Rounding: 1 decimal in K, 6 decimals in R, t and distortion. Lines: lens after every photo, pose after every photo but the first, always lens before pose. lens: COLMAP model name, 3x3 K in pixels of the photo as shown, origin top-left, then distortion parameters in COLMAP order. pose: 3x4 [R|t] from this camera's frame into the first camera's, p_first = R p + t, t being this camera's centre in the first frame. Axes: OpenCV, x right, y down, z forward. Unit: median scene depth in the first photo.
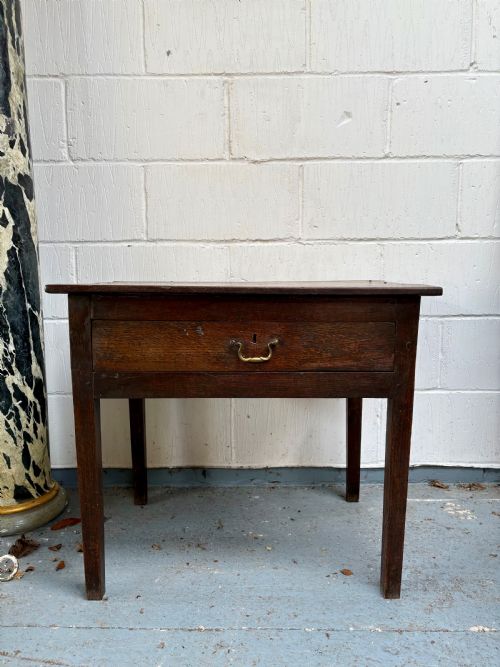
lens RADIAL K [[508.1, 0, 248.4], [0, 508.1, 331.4], [0, 0, 1]] dist [0.050382, -0.063800]
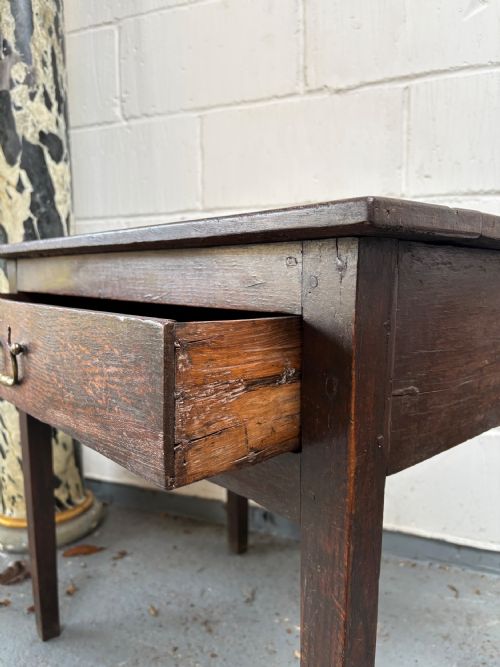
lens RADIAL K [[516.5, 0, 245.9], [0, 516.5, 333.4], [0, 0, 1]] dist [0.049992, -0.067931]
pose [[0.925871, 0.039126, -0.375808, 0.189122], [-0.046260, 0.998880, -0.009975, 0.019528], [0.374997, 0.026620, 0.926644, 0.304156]]
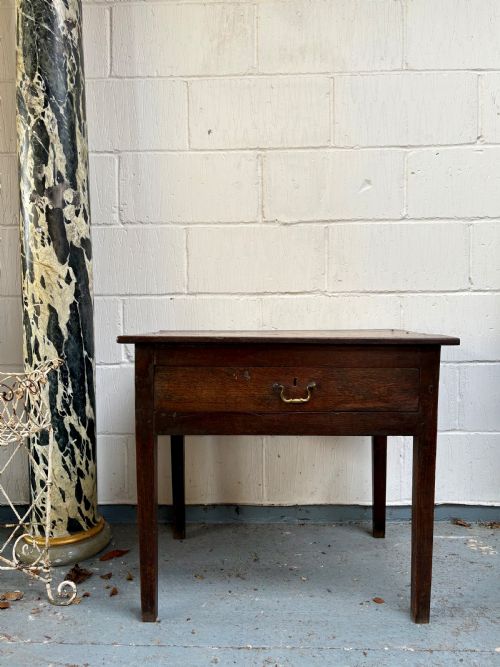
lens RADIAL K [[516.5, 0, 245.9], [0, 516.5, 333.4], [0, 0, 1]] dist [0.049992, -0.067931]
pose [[0.999768, -0.001159, -0.021520, -0.051472], [-0.000592, 0.996699, -0.081180, -0.000906], [0.021543, 0.081174, 0.996467, -0.118517]]
